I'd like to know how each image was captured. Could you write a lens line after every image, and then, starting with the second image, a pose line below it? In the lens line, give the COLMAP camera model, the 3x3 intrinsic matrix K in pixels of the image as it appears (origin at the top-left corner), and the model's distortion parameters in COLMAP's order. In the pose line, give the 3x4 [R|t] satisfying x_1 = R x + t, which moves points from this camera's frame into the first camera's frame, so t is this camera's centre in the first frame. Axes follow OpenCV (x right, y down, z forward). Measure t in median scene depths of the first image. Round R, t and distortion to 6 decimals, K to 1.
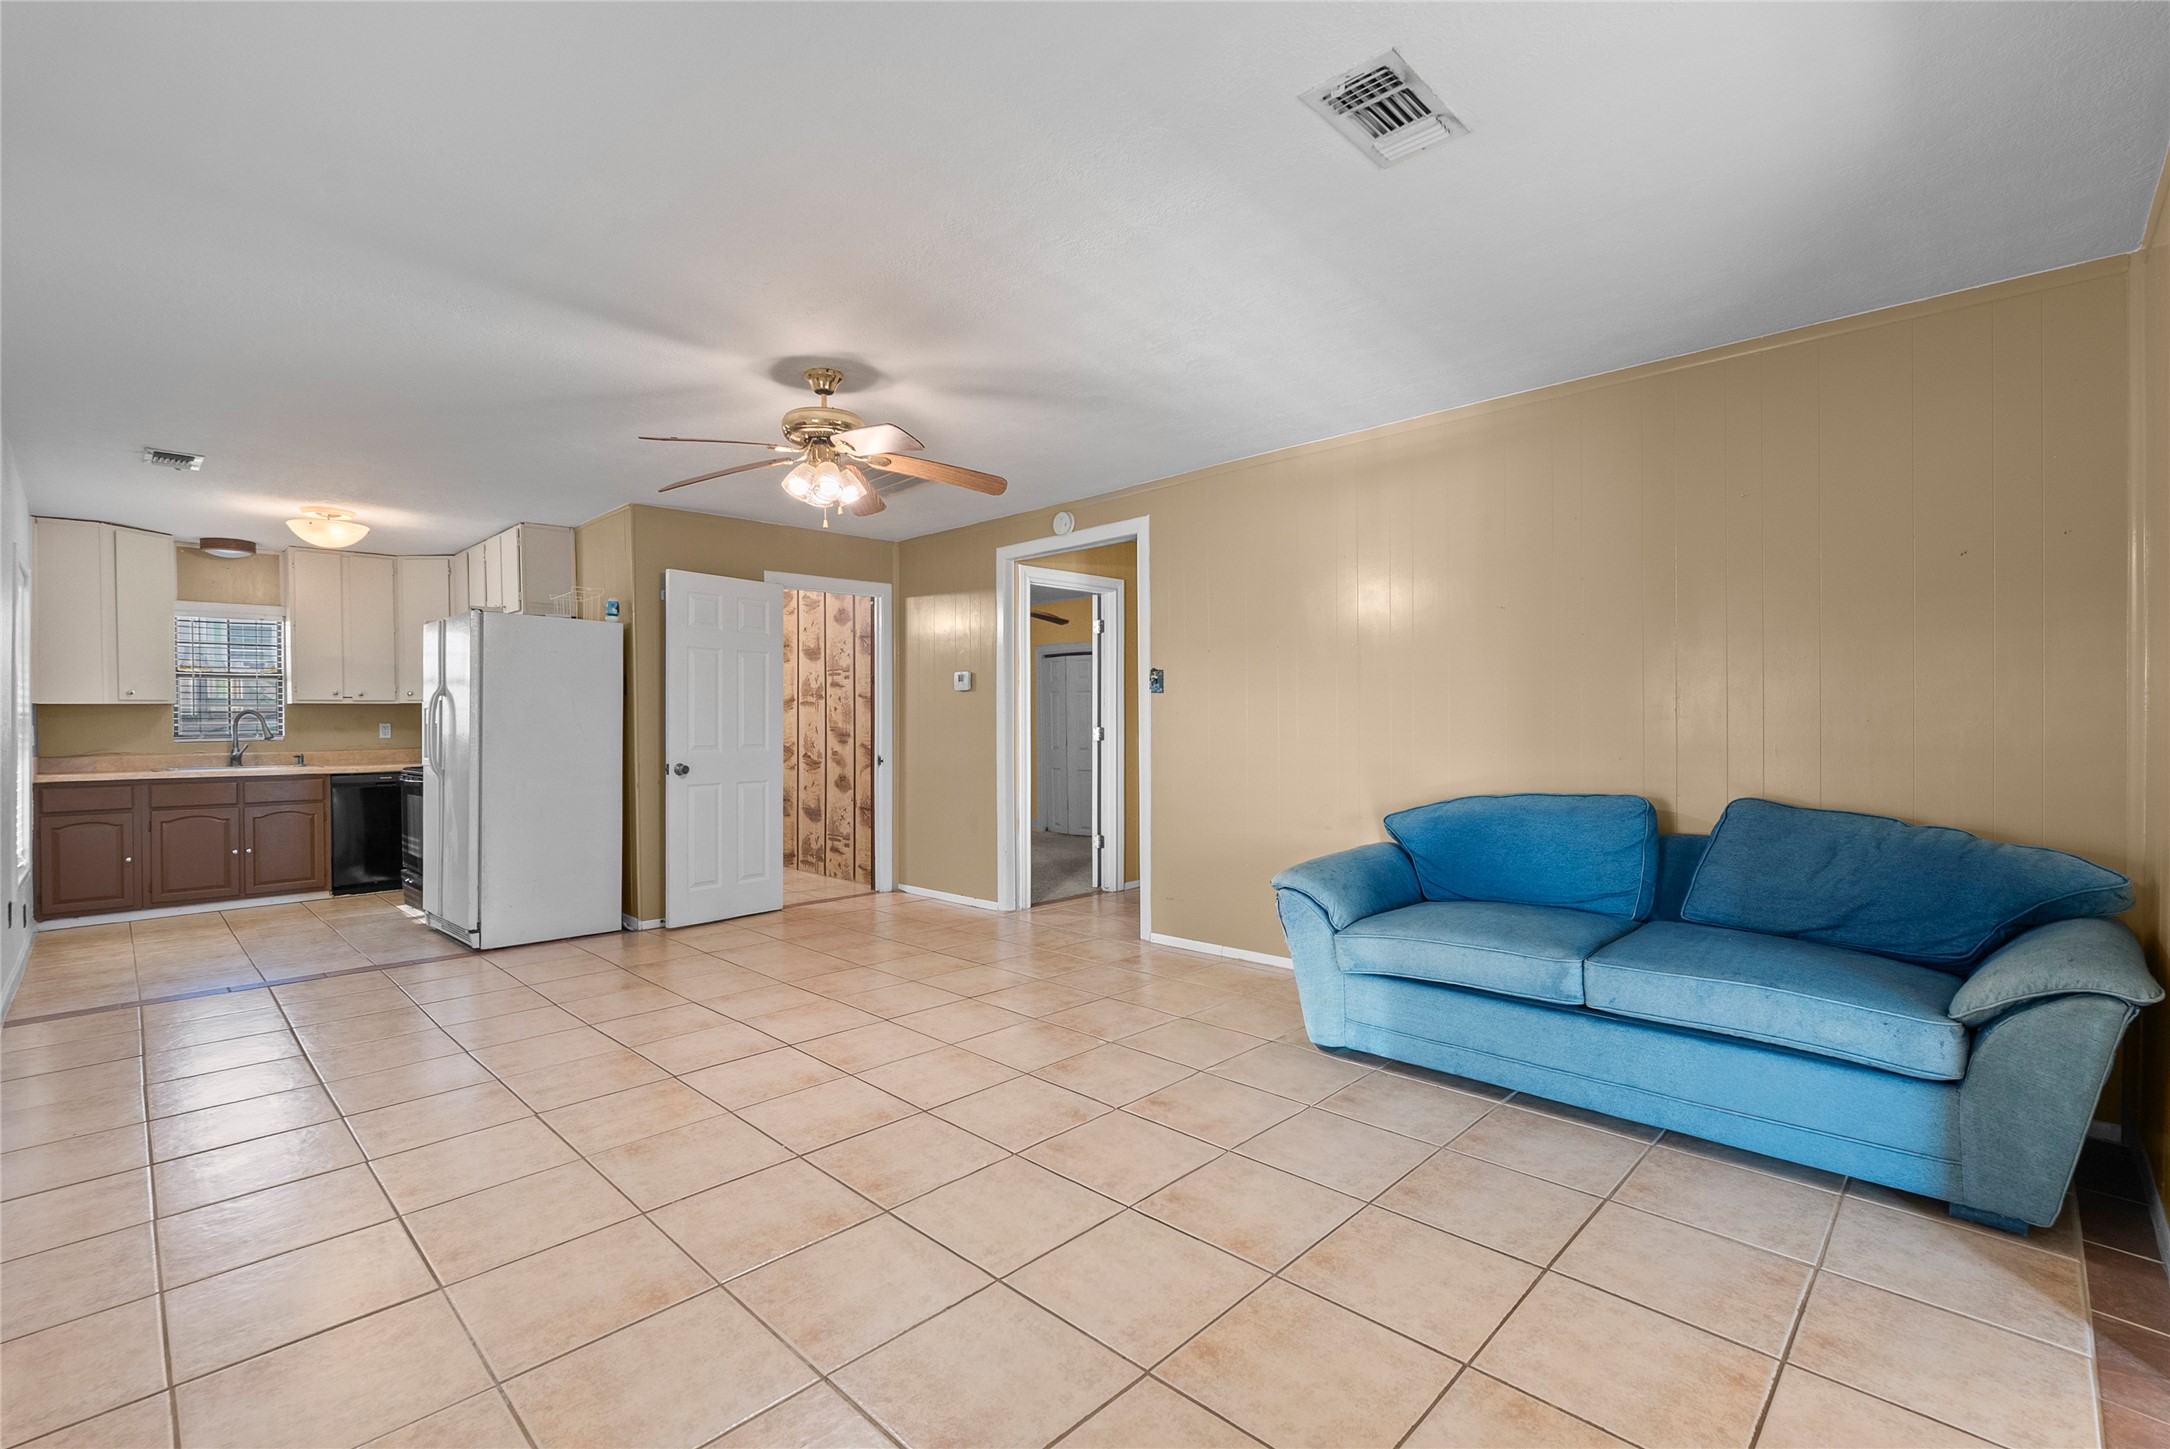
lens RADIAL K [[963.7, 0, 1095.9], [0, 963.7, 730.4], [0, 0, 1]] dist [-0.003769, -0.000148]
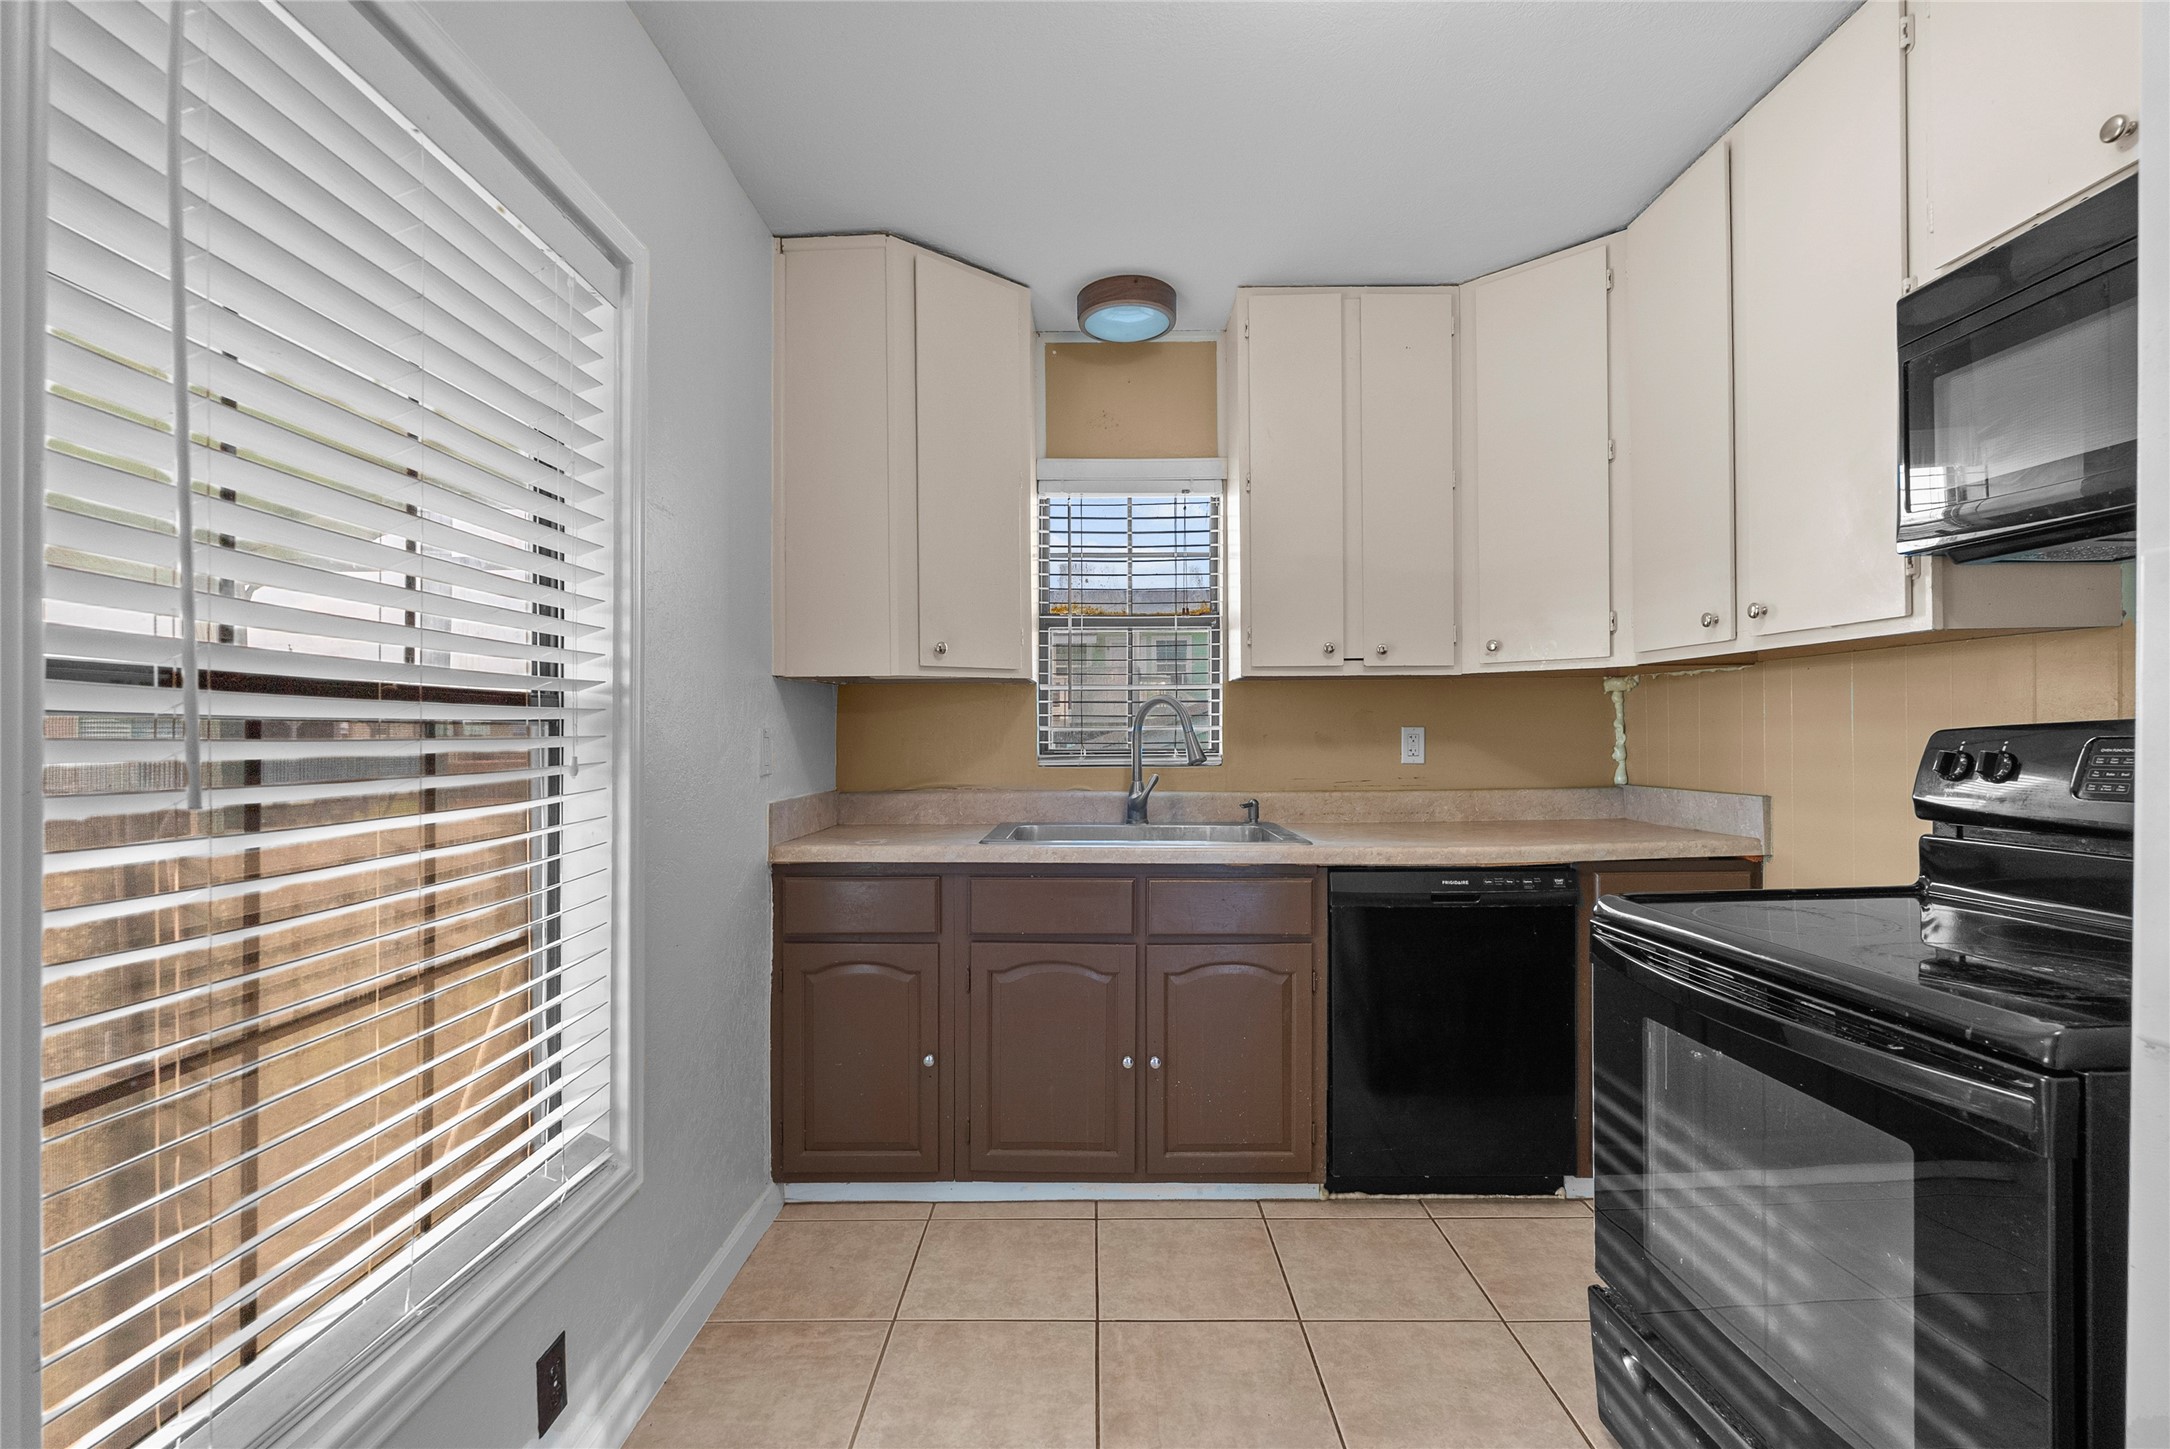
lens RADIAL K [[963.7, 0, 1095.9], [0, 963.7, 730.4], [0, 0, 1]] dist [-0.003769, -0.000148]
pose [[0.689844, 0.002250, -0.723955, -0.665872], [-0.010227, 0.999926, -0.006637, -0.002182], [0.723886, 0.011982, 0.689816, 0.769169]]
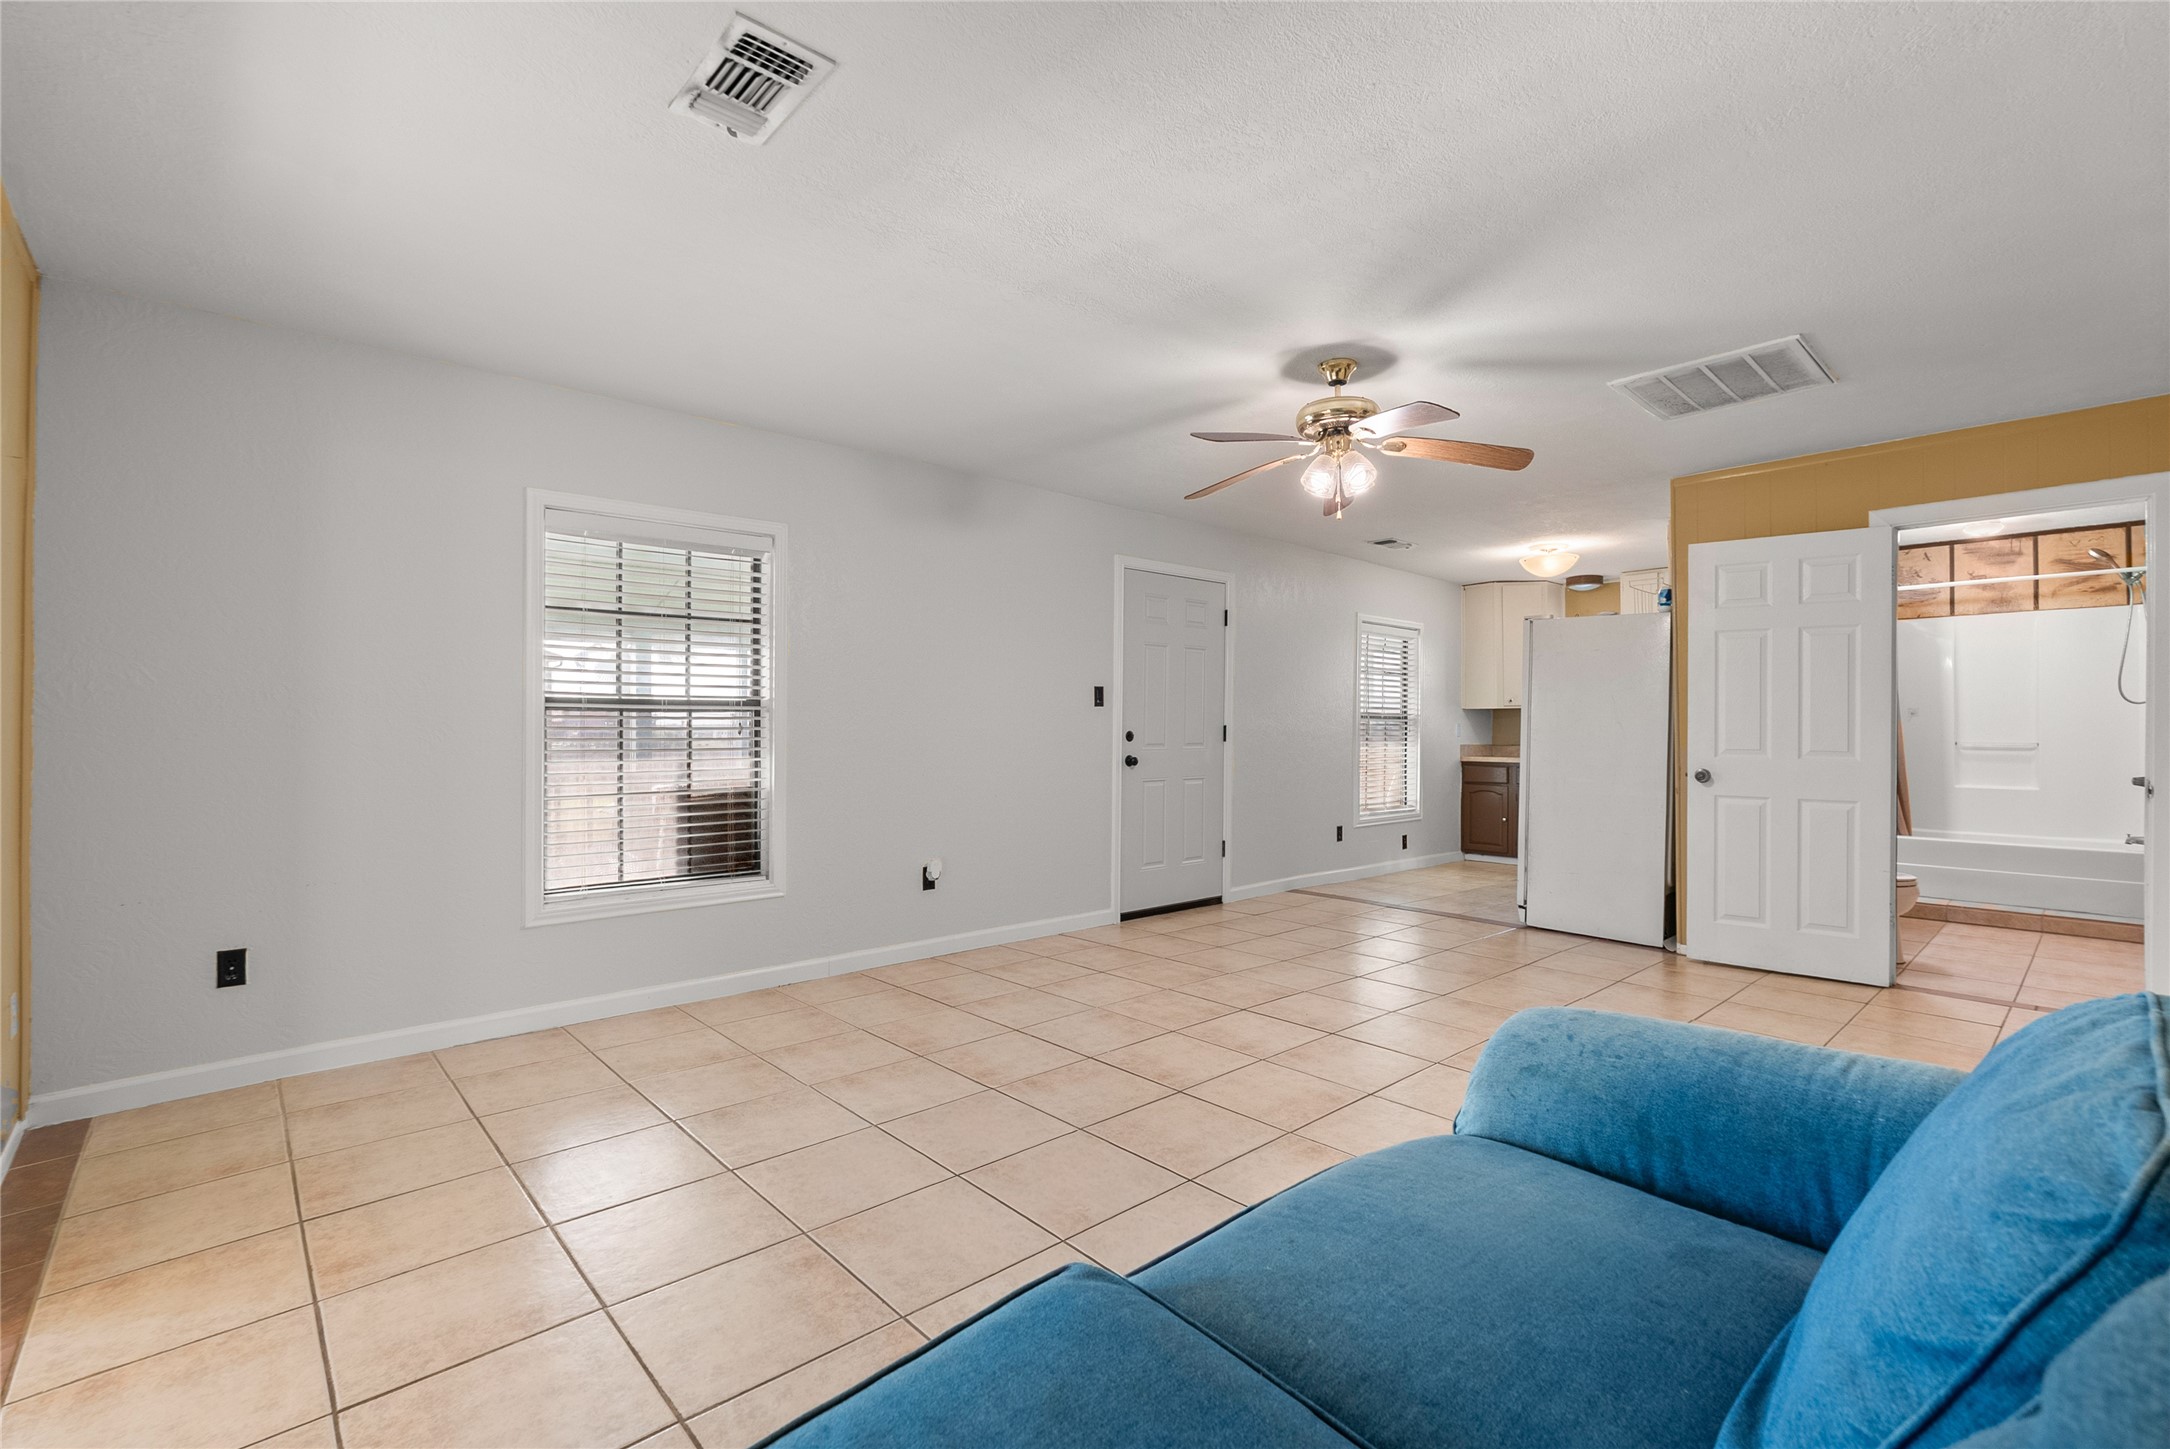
lens RADIAL K [[957.0, 0, 1080.5], [0, 957.0, 709.6], [0, 0, 1]] dist [-0.003104, -0.000337]
pose [[-0.067281, -0.012403, -0.997657, 0.422104], [-0.017896, 0.999777, -0.011222, 0.001066], [0.997574, 0.017099, -0.067488, 0.475315]]
